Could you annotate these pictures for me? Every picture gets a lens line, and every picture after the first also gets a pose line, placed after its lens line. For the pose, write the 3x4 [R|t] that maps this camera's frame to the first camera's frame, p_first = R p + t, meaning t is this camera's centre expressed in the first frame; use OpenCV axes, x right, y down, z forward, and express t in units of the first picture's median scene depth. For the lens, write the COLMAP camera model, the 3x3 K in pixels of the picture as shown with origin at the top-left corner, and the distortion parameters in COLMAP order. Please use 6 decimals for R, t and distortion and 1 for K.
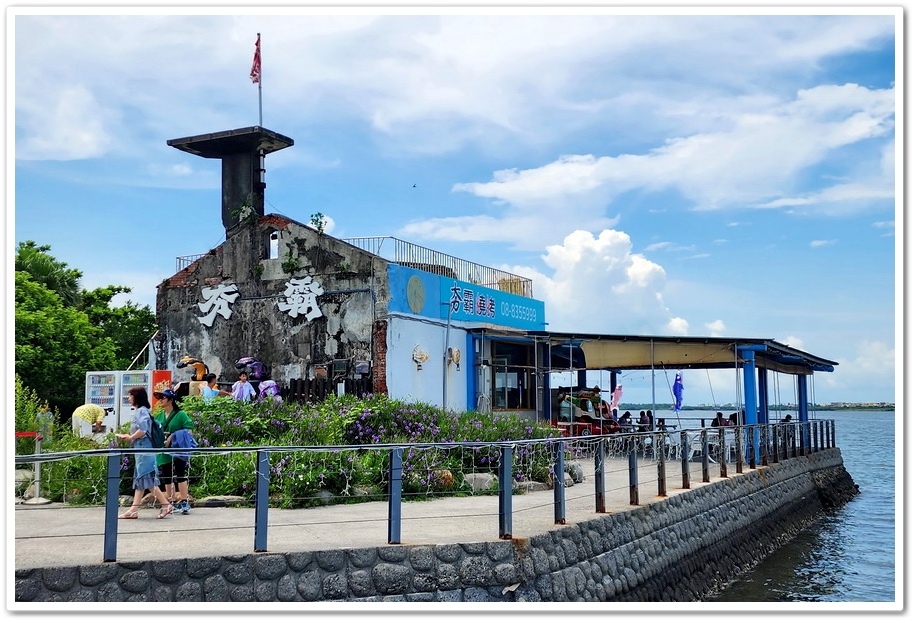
lens RADIAL K [[936.6, 0, 458.0], [0, 936.6, 311.5], [0, 0, 1]] dist [0.087629, -0.000441]
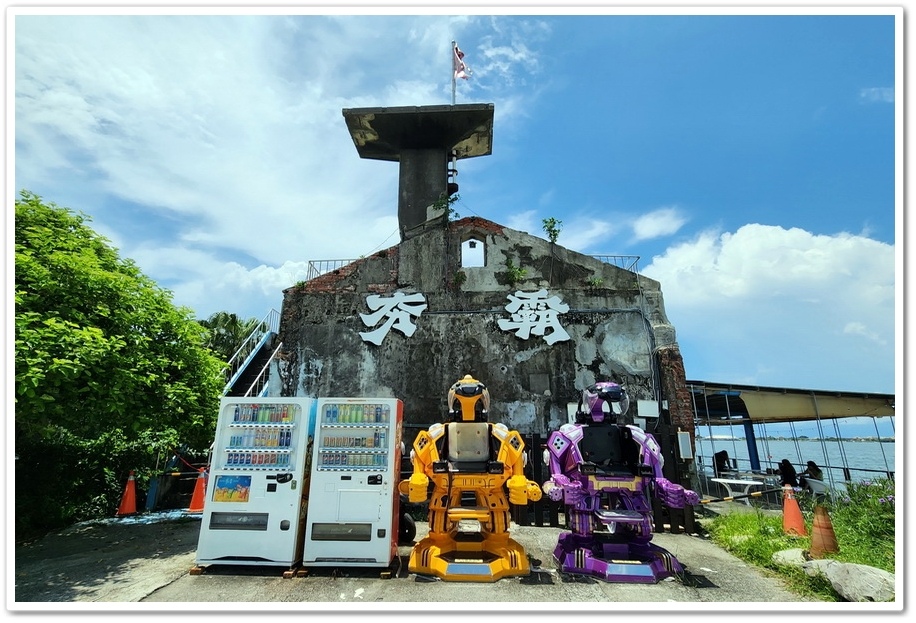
lens RADIAL K [[406.8, 0, 457.6], [0, 406.8, 320.5], [0, 0, 1]] dist [0.001009, 0.000121]
pose [[0.900717, 0.127255, 0.415349, -0.356217], [-0.054262, 0.981600, -0.183074, 0.053929], [-0.431004, 0.142361, 0.891050, 0.714011]]
